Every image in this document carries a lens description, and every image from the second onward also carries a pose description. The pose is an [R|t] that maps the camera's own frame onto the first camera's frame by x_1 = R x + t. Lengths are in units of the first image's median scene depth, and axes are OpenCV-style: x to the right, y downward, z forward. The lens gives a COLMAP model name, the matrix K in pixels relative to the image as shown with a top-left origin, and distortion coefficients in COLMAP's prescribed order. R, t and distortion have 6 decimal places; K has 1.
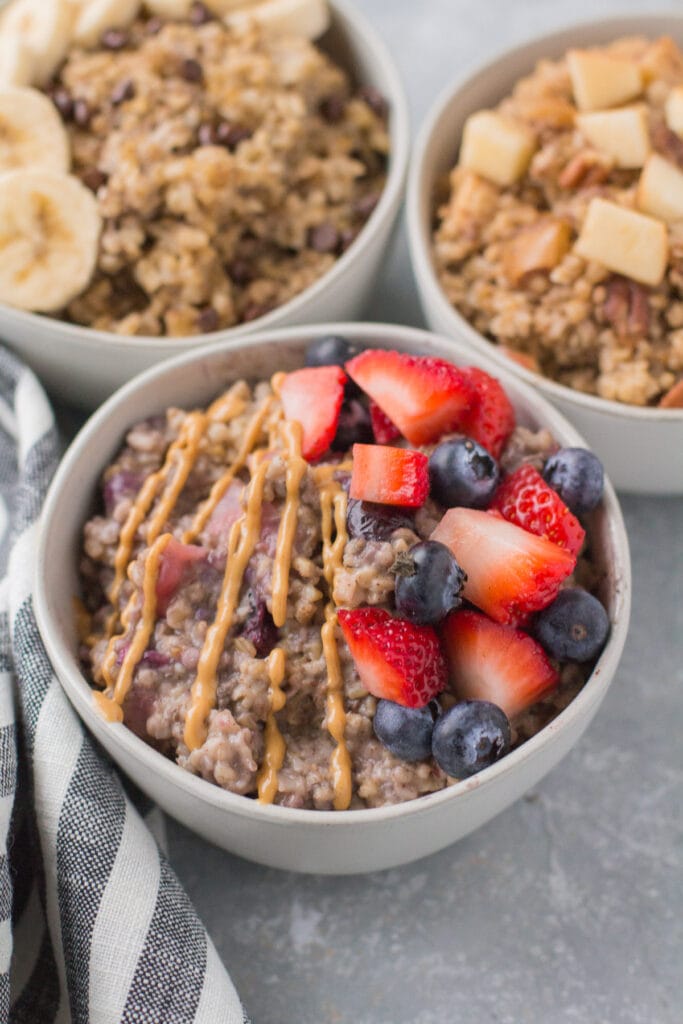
lens RADIAL K [[2549.1, 0, 341.5], [0, 2549.1, 512.0], [0, 0, 1]] dist [-0.178219, -0.081059]
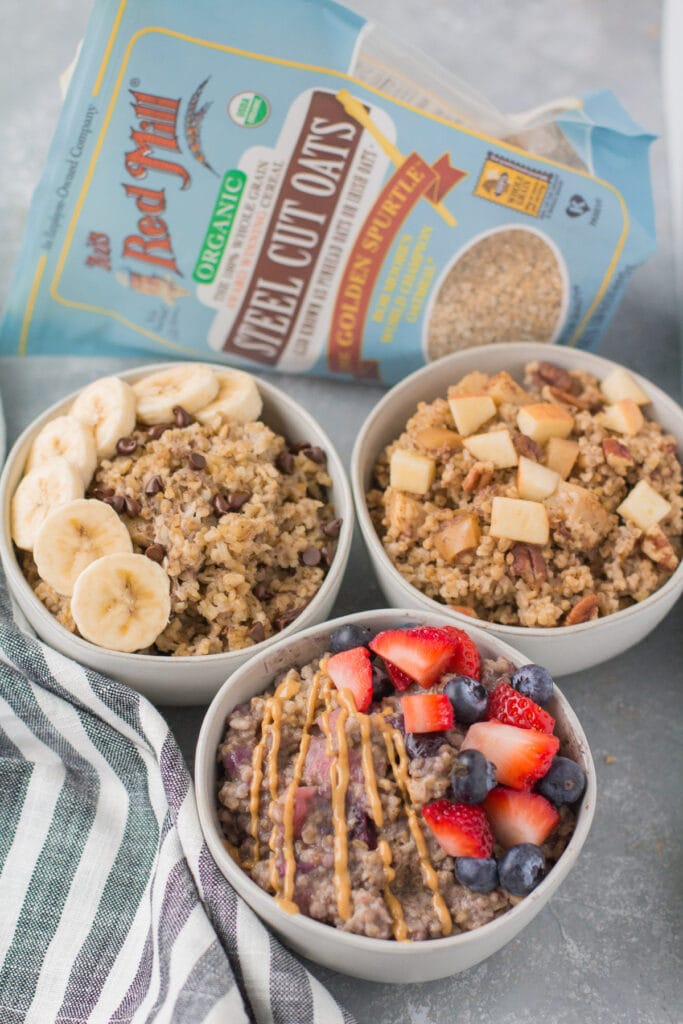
lens RADIAL K [[2549.1, 0, 341.5], [0, 2549.1, 512.0], [0, 0, 1]] dist [-0.178219, -0.081059]
pose [[0.958153, -0.209520, 0.195050, -0.288705], [0.216788, 0.976080, -0.016446, -0.112528], [-0.186938, 0.058043, 0.980655, -0.466140]]
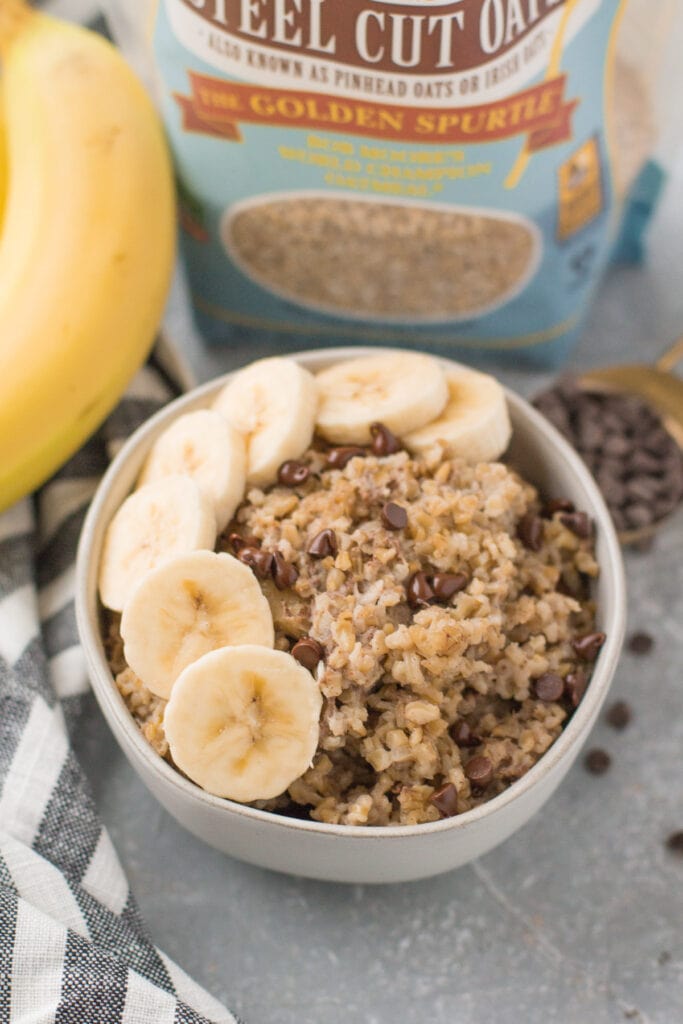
lens RADIAL K [[2549.1, 0, 341.5], [0, 2549.1, 512.0], [0, 0, 1]] dist [-0.178219, -0.081059]
pose [[0.993104, -0.075404, 0.089768, -0.173431], [0.074198, 0.997104, 0.016702, -0.207028], [-0.090768, -0.009926, 0.995823, 0.082283]]
